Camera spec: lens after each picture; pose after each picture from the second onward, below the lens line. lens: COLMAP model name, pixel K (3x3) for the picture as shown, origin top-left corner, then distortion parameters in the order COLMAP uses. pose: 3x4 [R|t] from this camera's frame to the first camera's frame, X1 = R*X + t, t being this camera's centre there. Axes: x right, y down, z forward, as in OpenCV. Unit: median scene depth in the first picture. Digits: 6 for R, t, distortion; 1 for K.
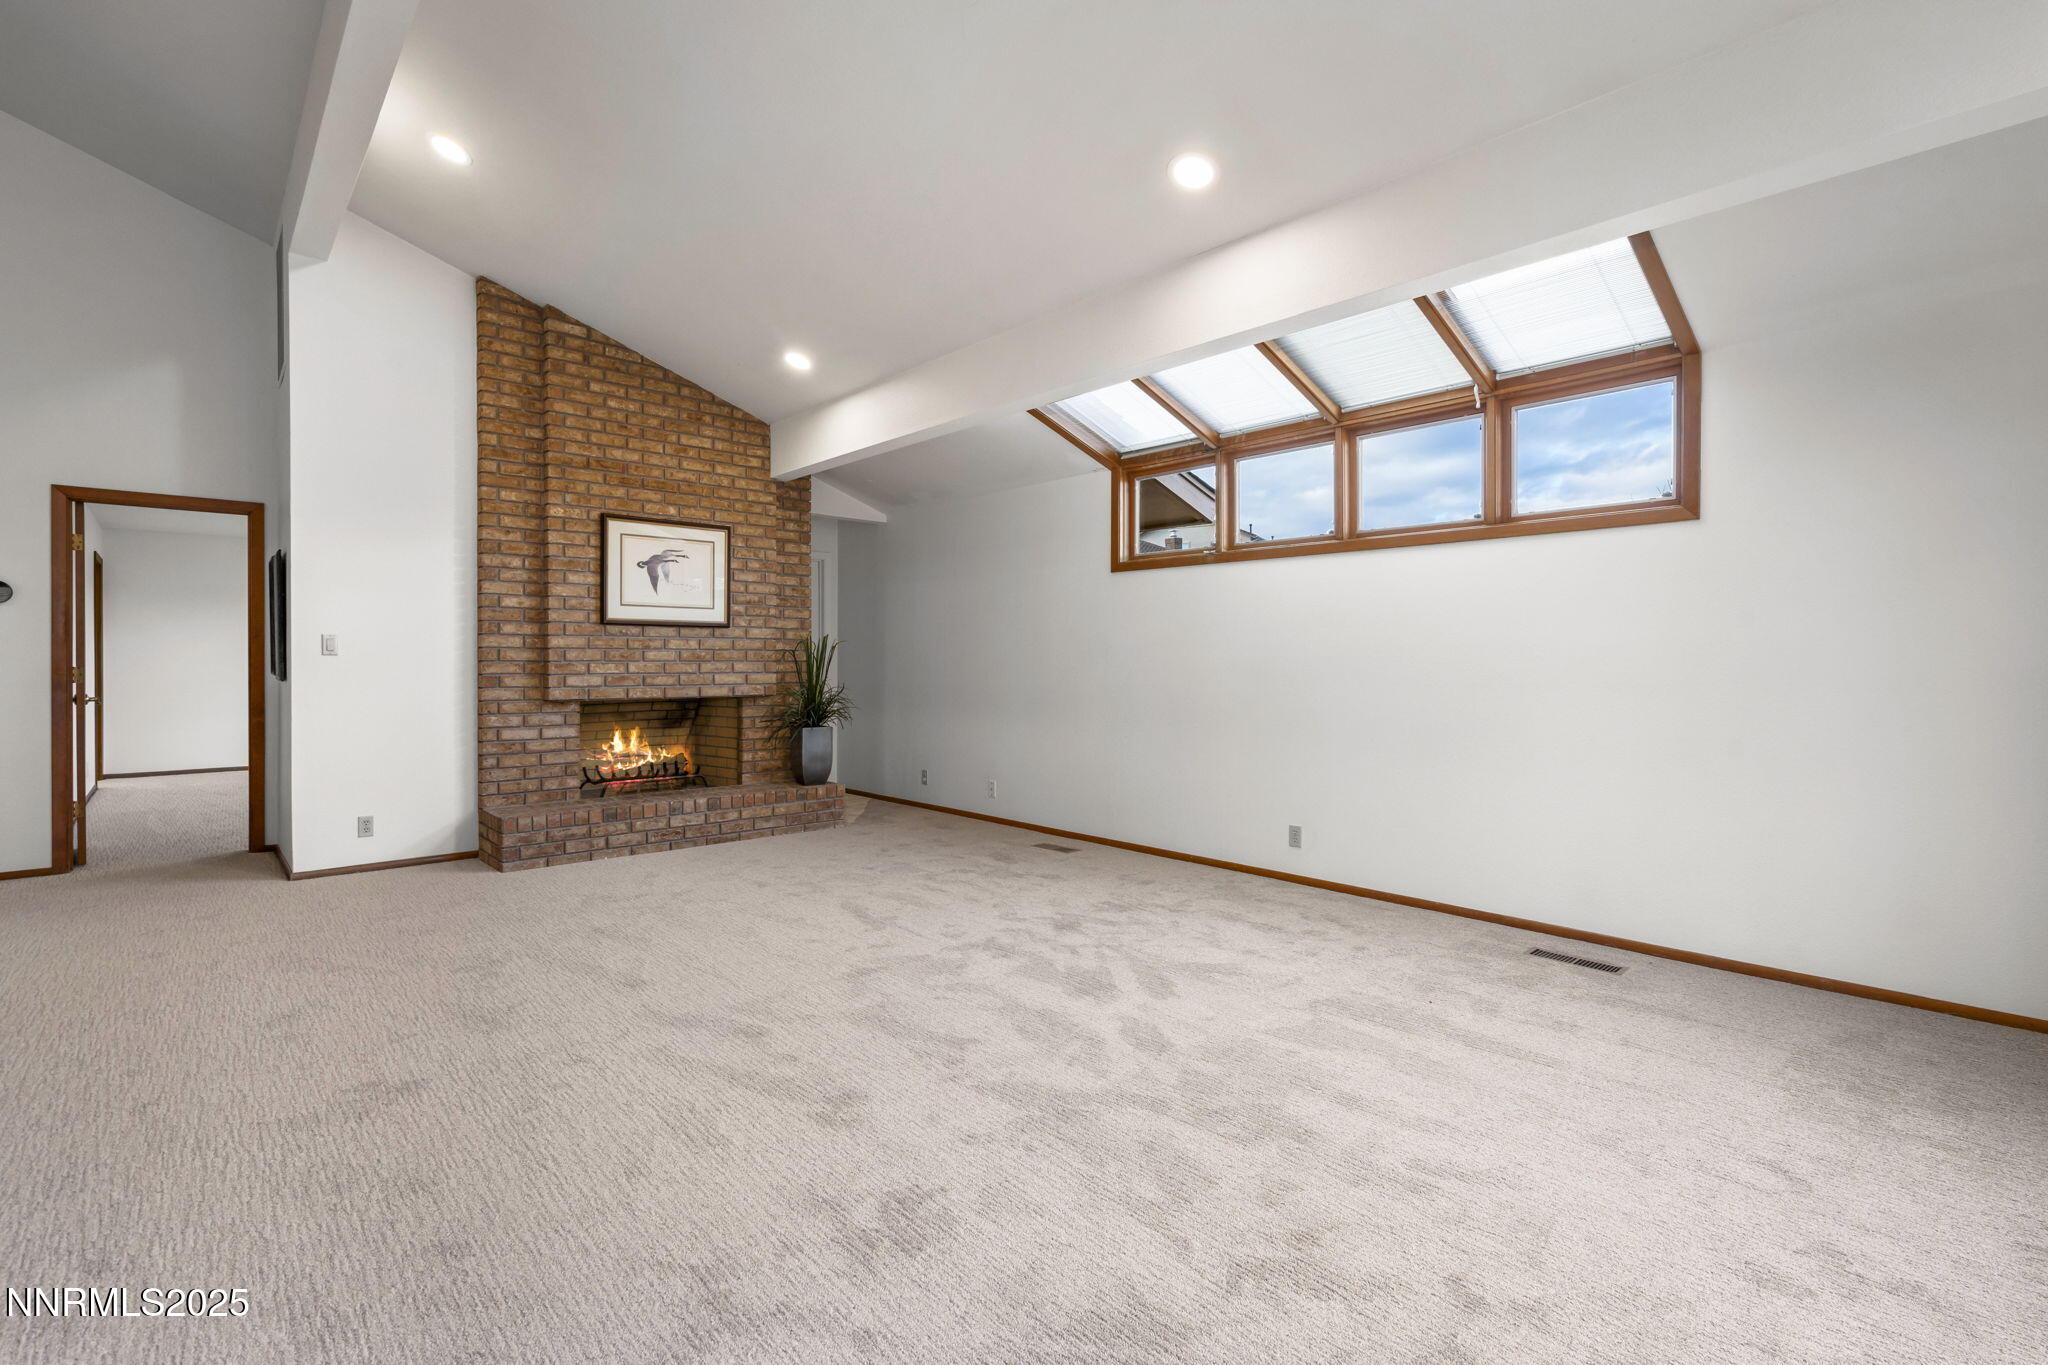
lens RADIAL K [[934.9, 0, 1021.7], [0, 934.9, 672.6], [0, 0, 1]] dist [0.000587, 0.000873]
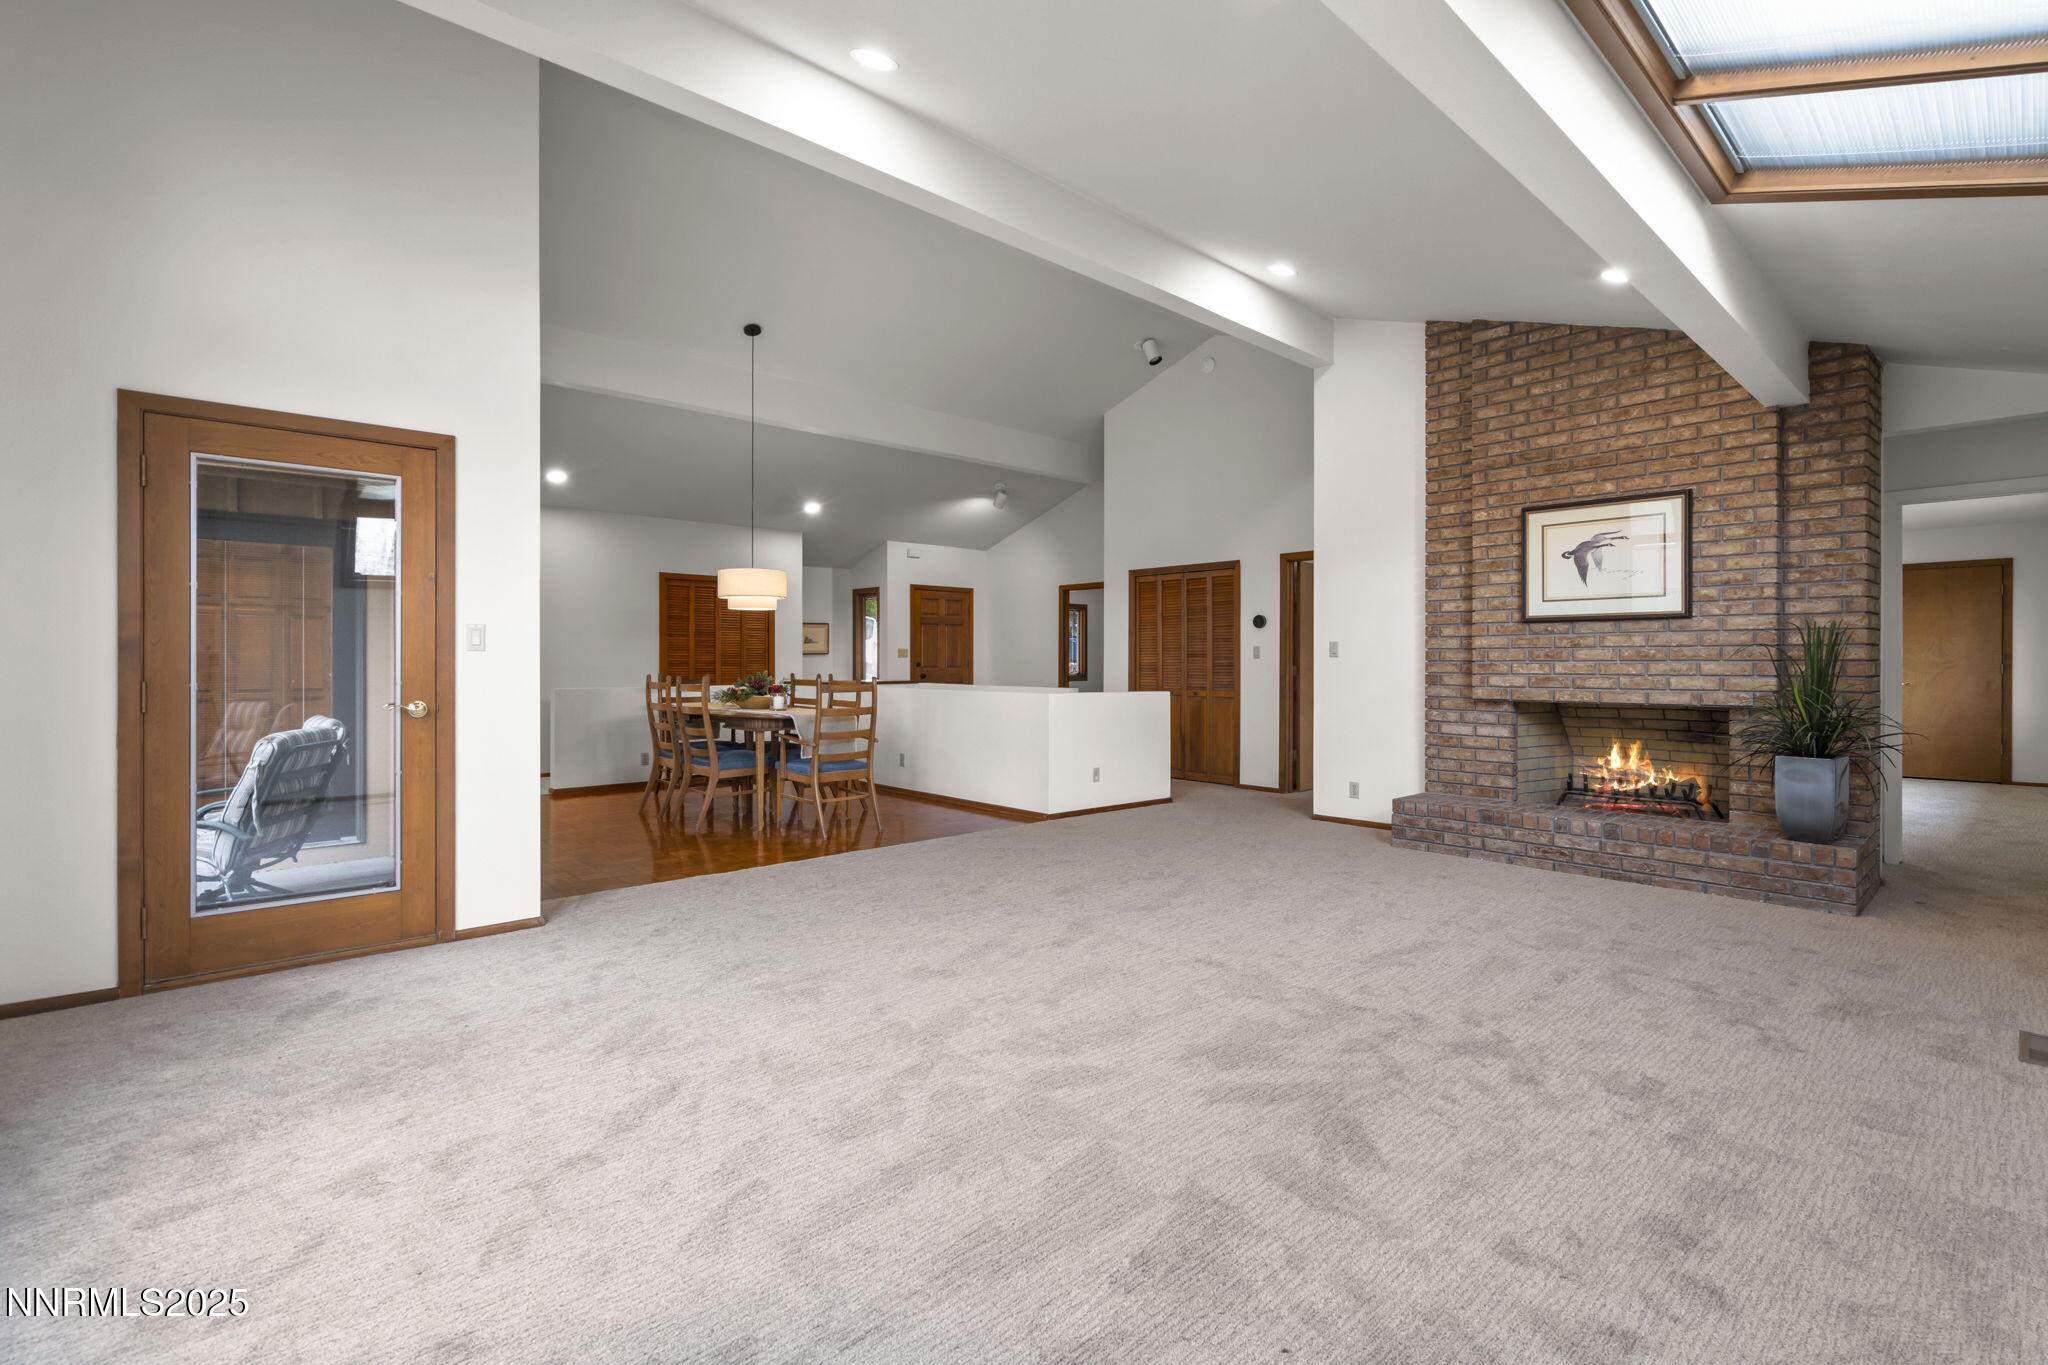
lens RADIAL K [[934.9, 0, 1021.7], [0, 934.9, 672.6], [0, 0, 1]] dist [0.000587, 0.000873]
pose [[-0.009124, 0.008096, -0.999926, 0.526032], [-0.012704, 0.999886, 0.008211, -0.001617], [0.999878, 0.012778, -0.009020, 0.491930]]
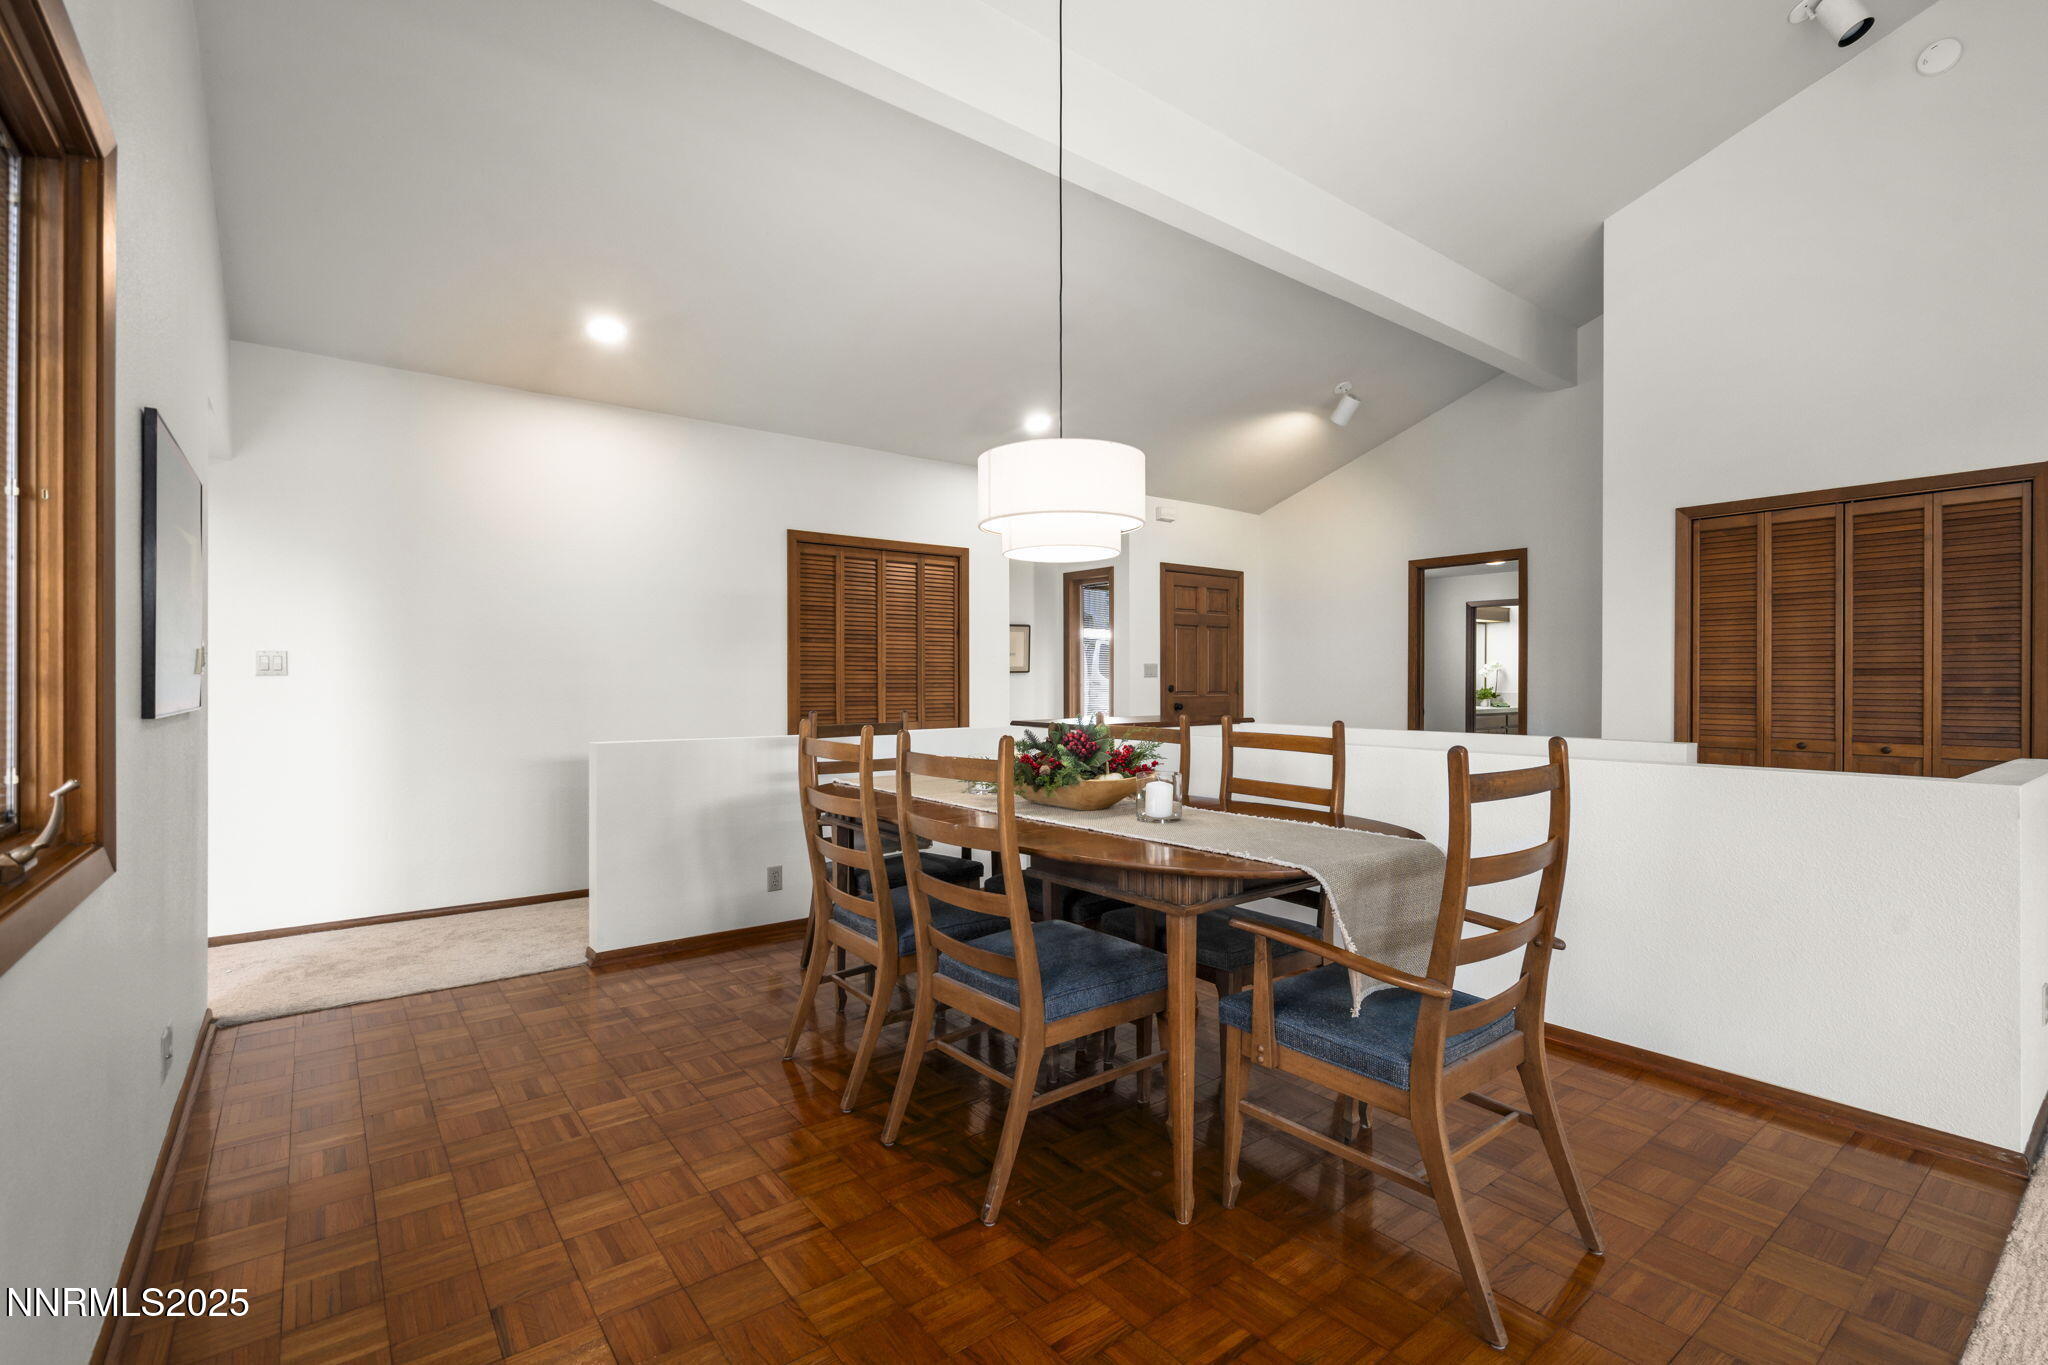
lens RADIAL K [[924.7, 0, 1024.0], [0, 924.7, 682.5], [0, 0, 1]] dist [0.000726, 0.000163]
pose [[-0.083296, -0.003912, -0.996517, -0.235978], [-0.012377, 0.999919, -0.002891, -0.001847], [0.996448, 0.012093, -0.083338, 0.139553]]
